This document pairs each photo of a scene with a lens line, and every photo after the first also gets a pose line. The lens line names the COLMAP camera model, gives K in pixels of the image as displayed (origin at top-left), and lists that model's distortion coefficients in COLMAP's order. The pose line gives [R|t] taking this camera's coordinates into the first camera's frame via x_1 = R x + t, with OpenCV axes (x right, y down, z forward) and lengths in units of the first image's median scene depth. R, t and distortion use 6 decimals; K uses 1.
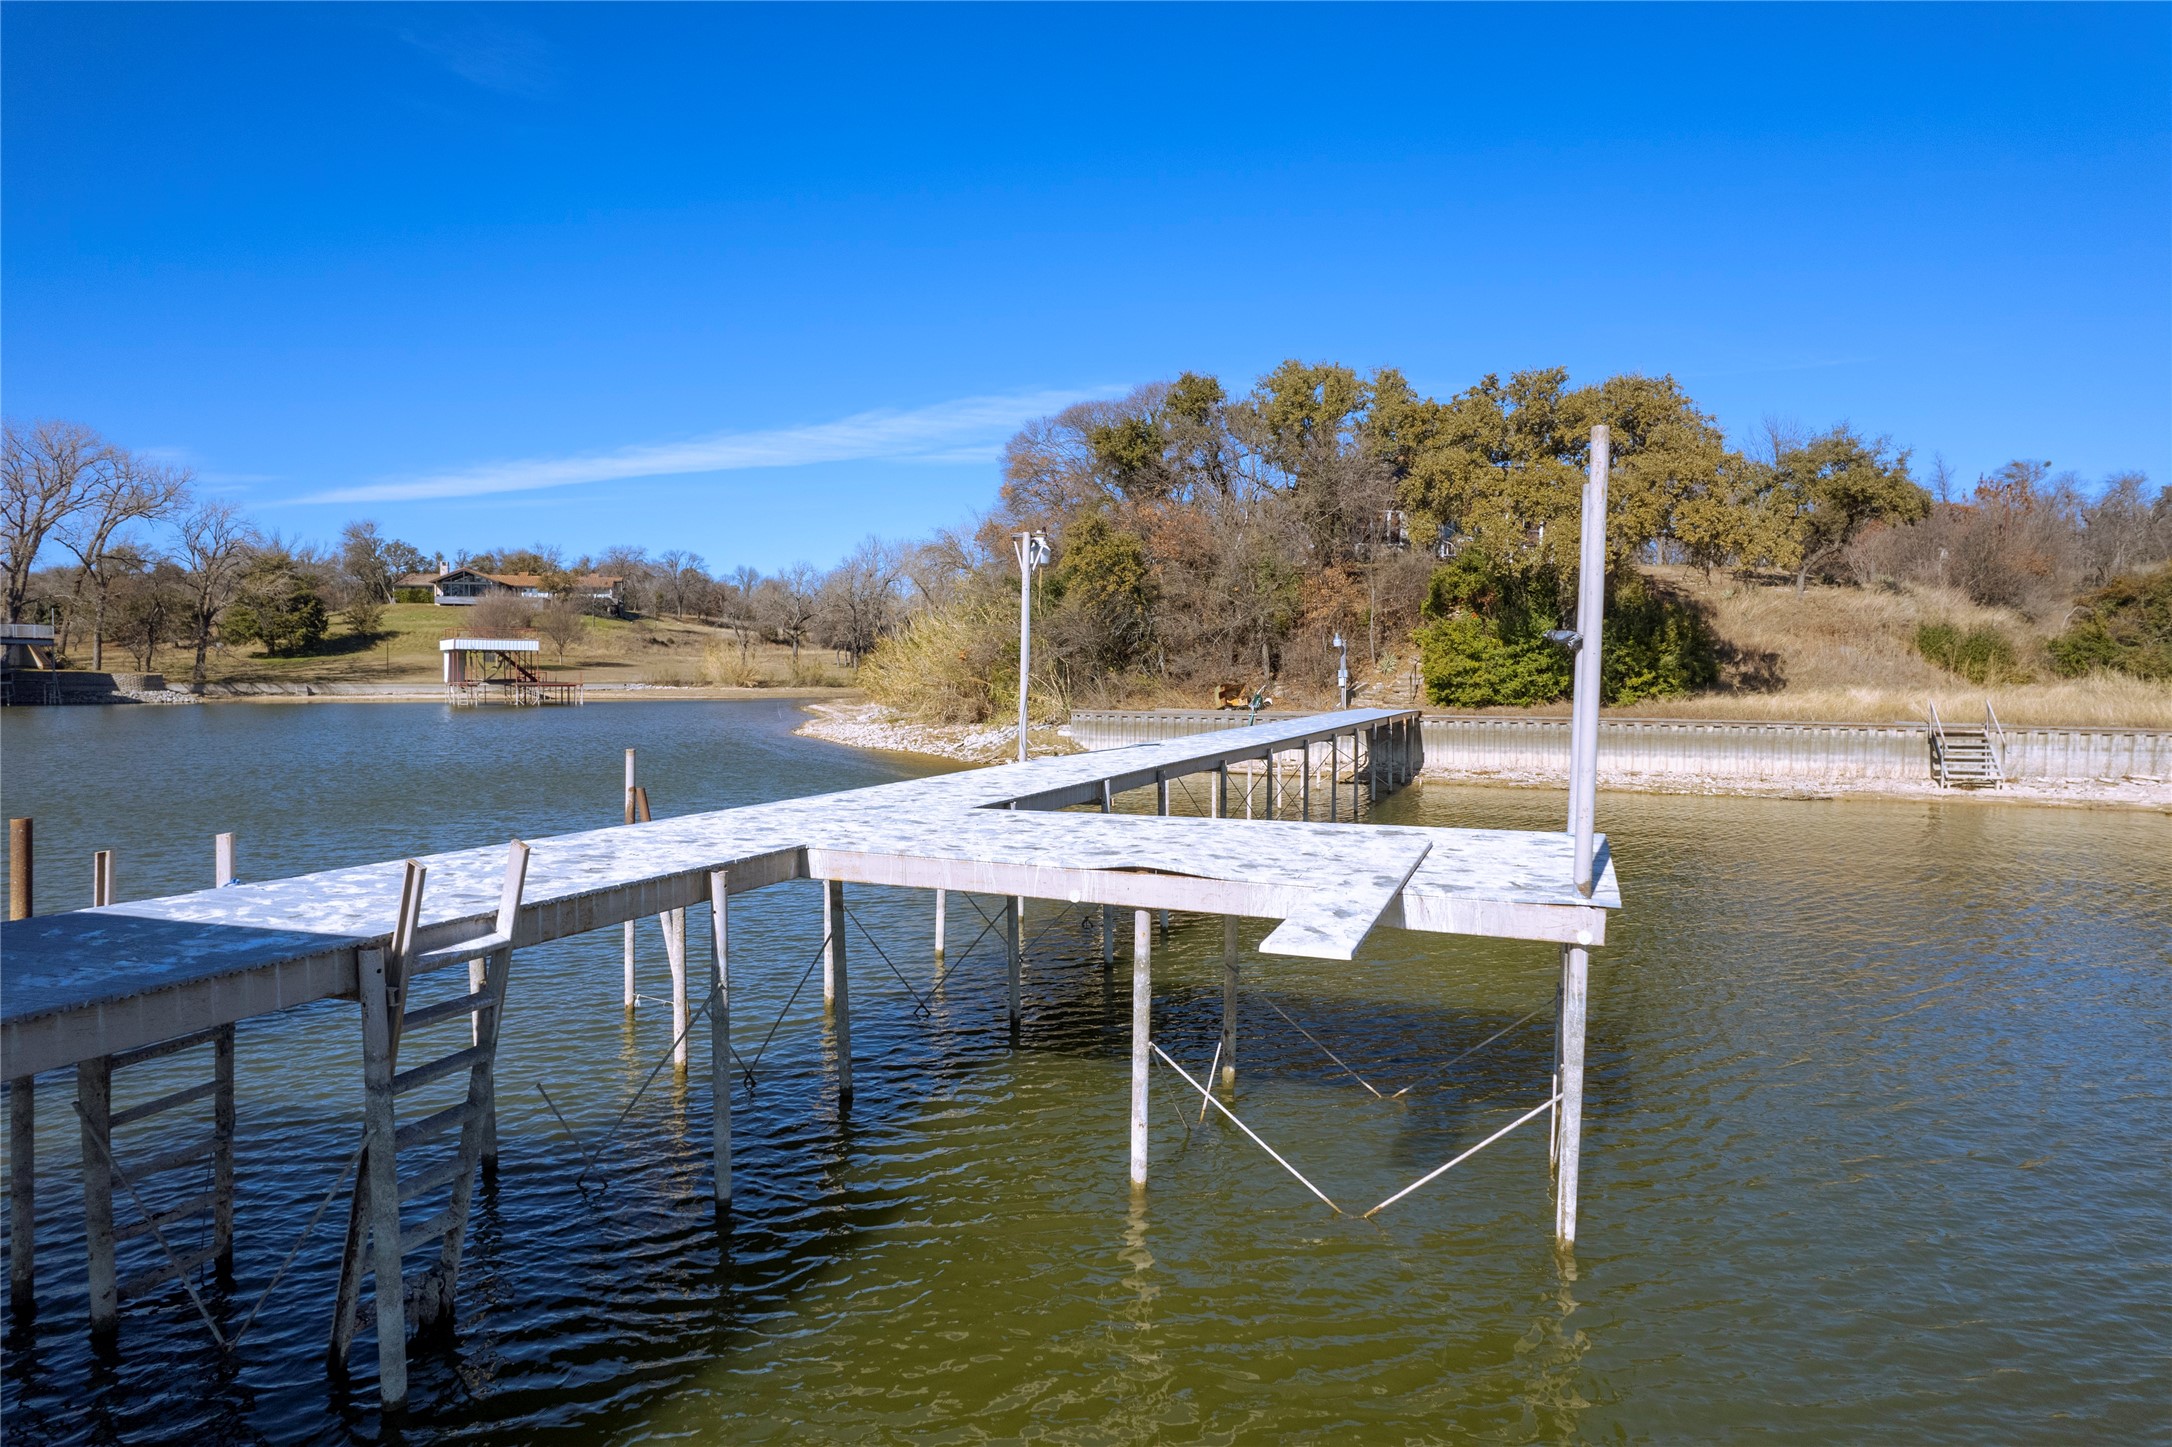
lens RADIAL K [[1399.8, 0, 1055.5], [0, 1399.8, 735.2], [0, 0, 1]] dist [-0.076346, 0.077922]
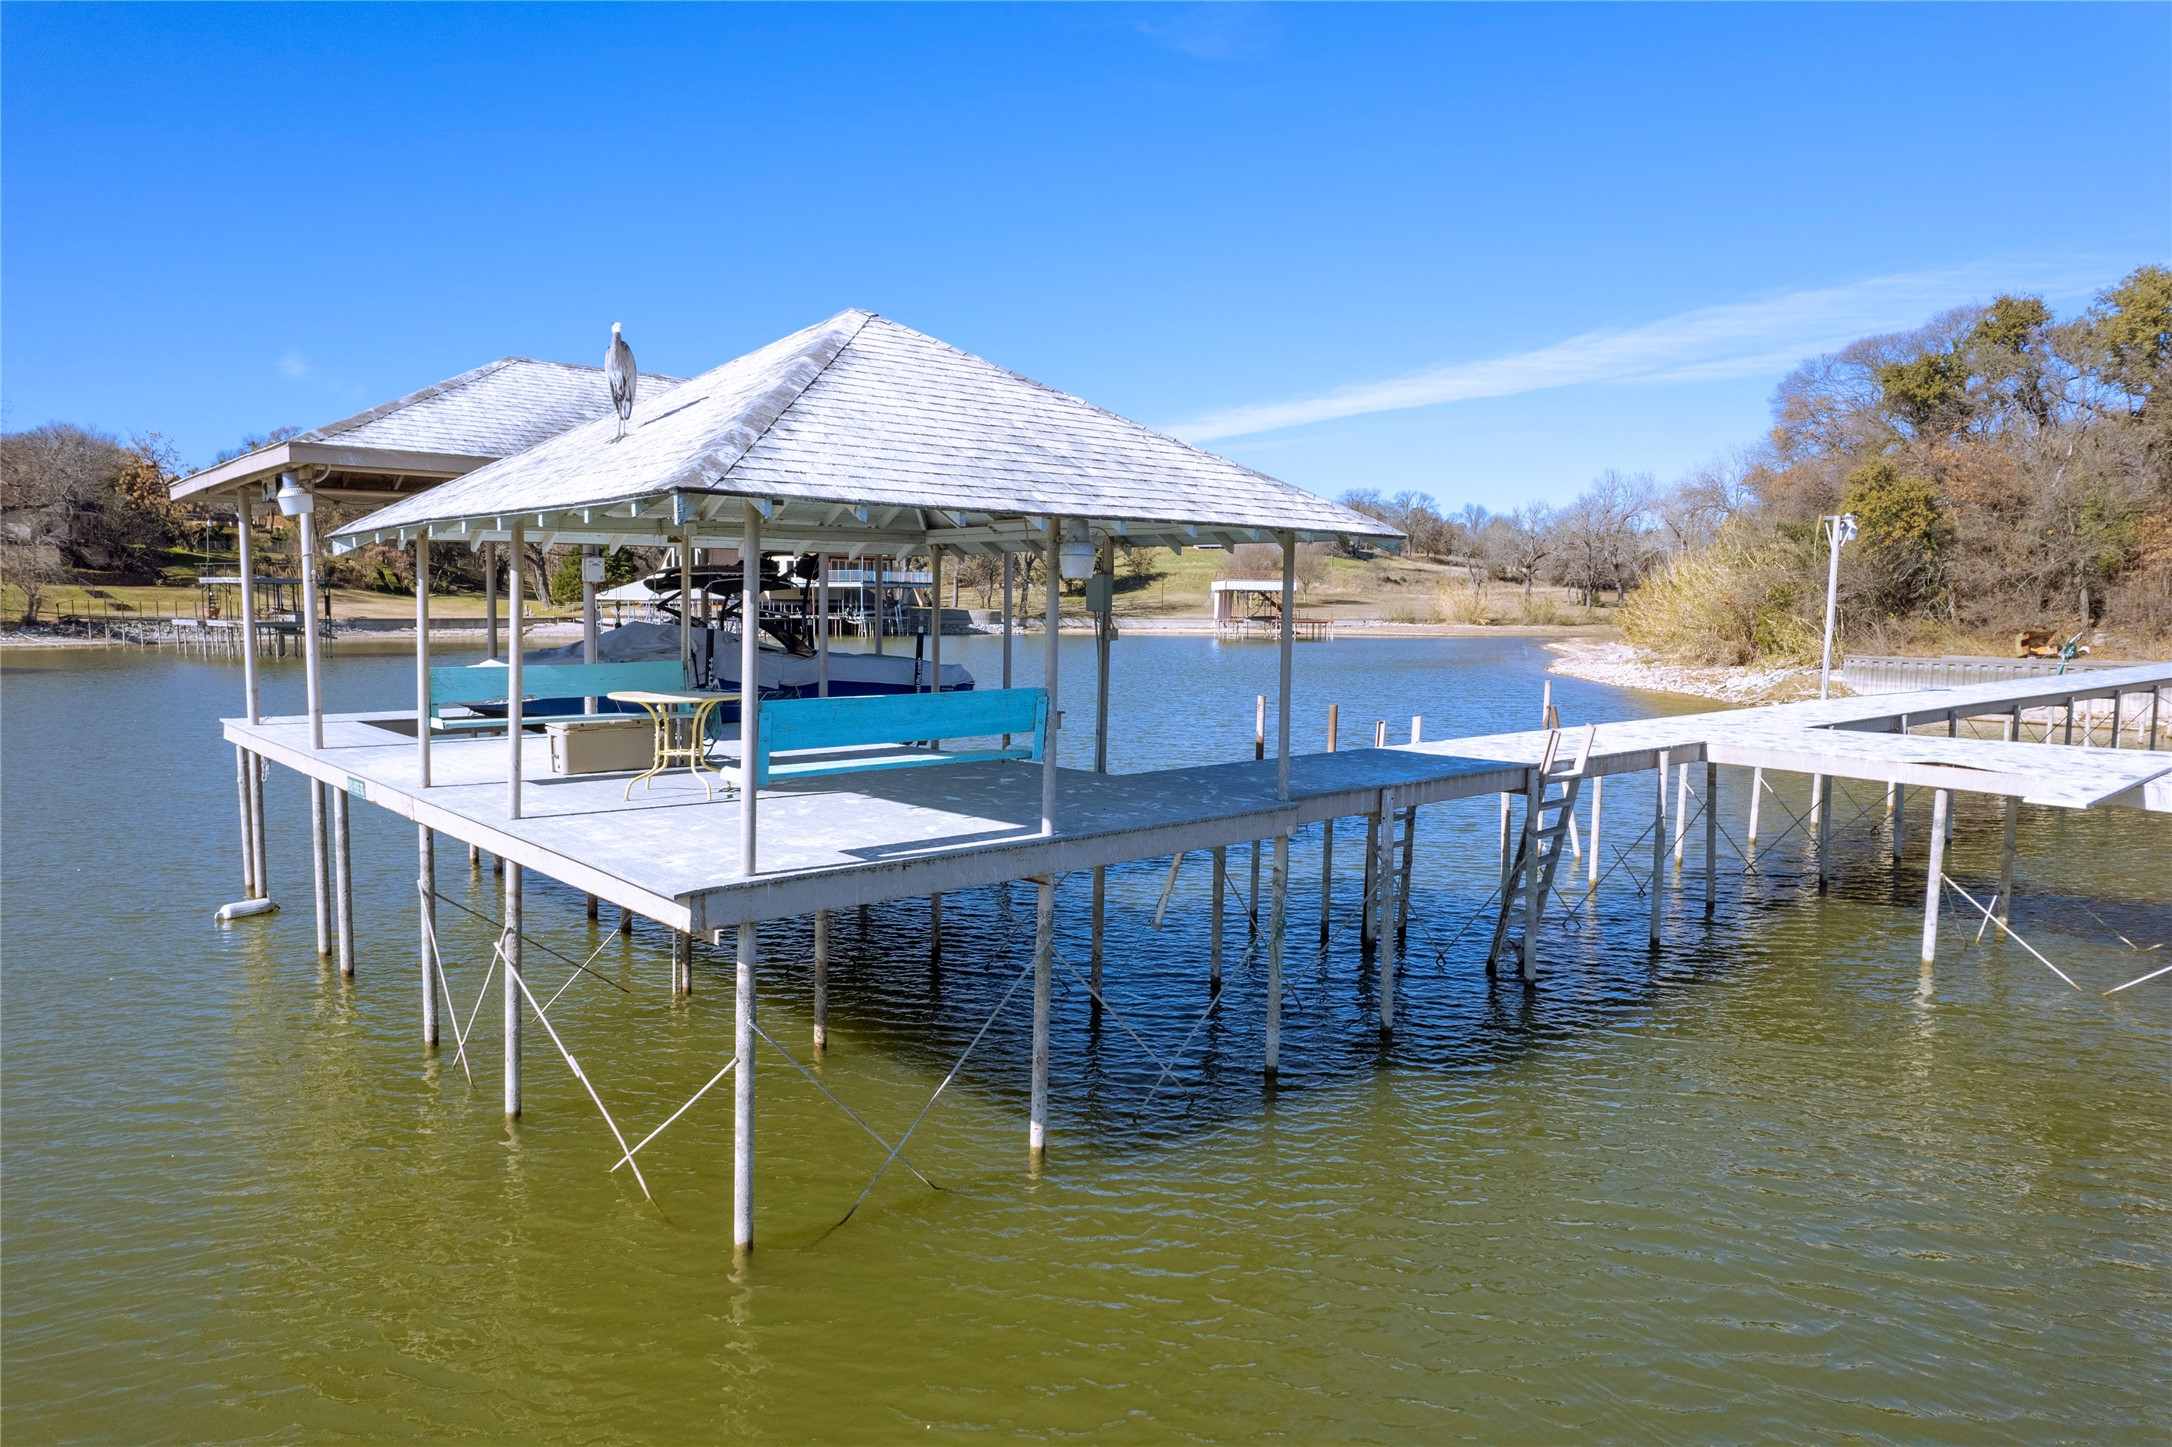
lens RADIAL K [[1399.8, 0, 1055.5], [0, 1399.8, 735.2], [0, 0, 1]] dist [-0.076346, 0.077922]
pose [[0.878504, 0.044893, -0.475622, -0.012677], [-0.022714, 0.998374, 0.052279, 0.000537], [0.477195, -0.035124, 0.878095, -0.131627]]
